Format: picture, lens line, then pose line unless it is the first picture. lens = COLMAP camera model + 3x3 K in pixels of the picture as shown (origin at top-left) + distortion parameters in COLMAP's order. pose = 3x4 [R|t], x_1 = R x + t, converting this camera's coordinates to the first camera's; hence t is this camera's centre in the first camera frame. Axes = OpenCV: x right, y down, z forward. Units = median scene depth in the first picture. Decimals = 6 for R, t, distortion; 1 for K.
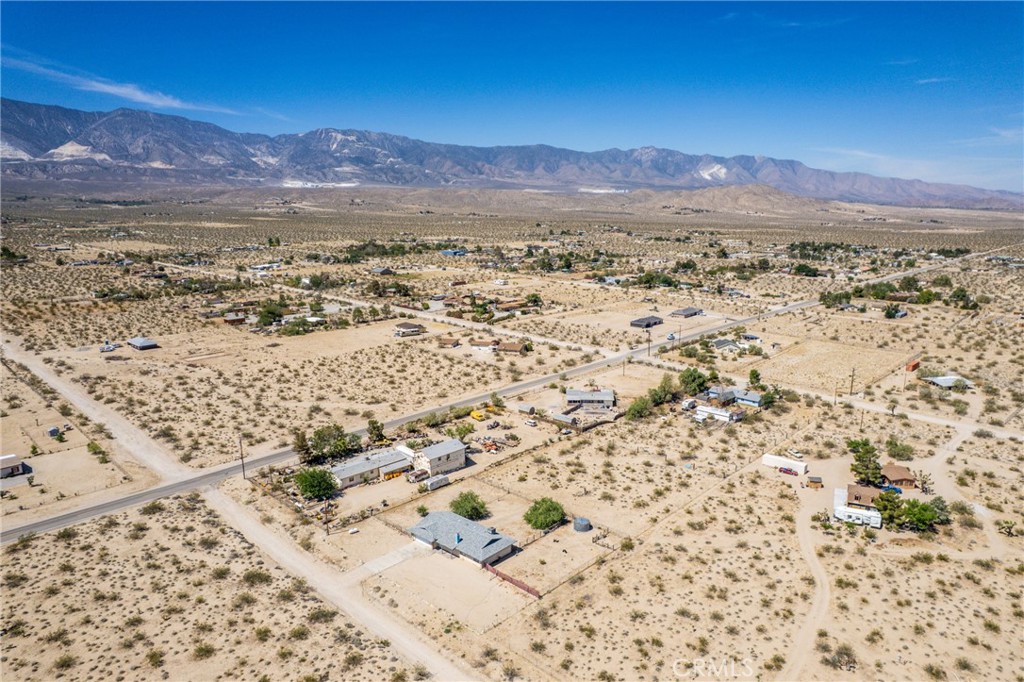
lens RADIAL K [[653.0, 0, 514.2], [0, 653.0, 360.8], [0, 0, 1]] dist [-0.073392, 0.063688]
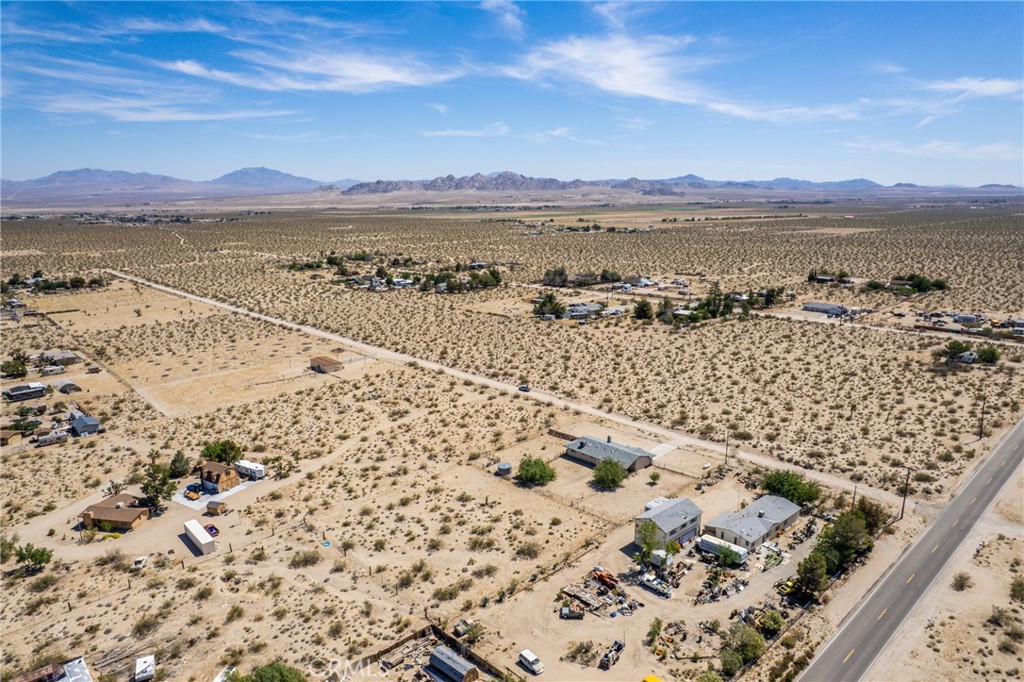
lens RADIAL K [[653.0, 0, 514.2], [0, 653.0, 360.8], [0, 0, 1]] dist [-0.073392, 0.063688]
pose [[-0.997345, -0.004832, 0.072657, 0.006226], [0.030474, 0.878520, 0.476732, -0.402810], [-0.066134, 0.477681, -0.876041, 1.714173]]
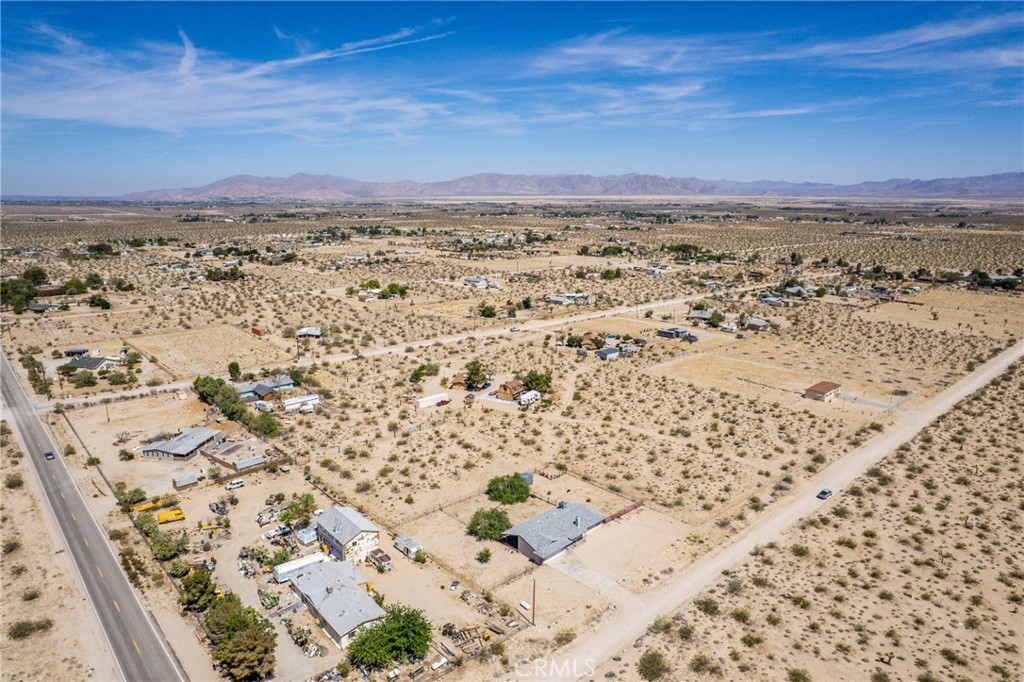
lens RADIAL K [[653.0, 0, 514.2], [0, 653.0, 360.8], [0, 0, 1]] dist [-0.073392, 0.063688]
pose [[0.082048, -0.251325, 0.964419, -0.814222], [0.237052, 0.944831, 0.226054, -0.167590], [-0.968026, 0.210070, 0.137099, 0.750624]]
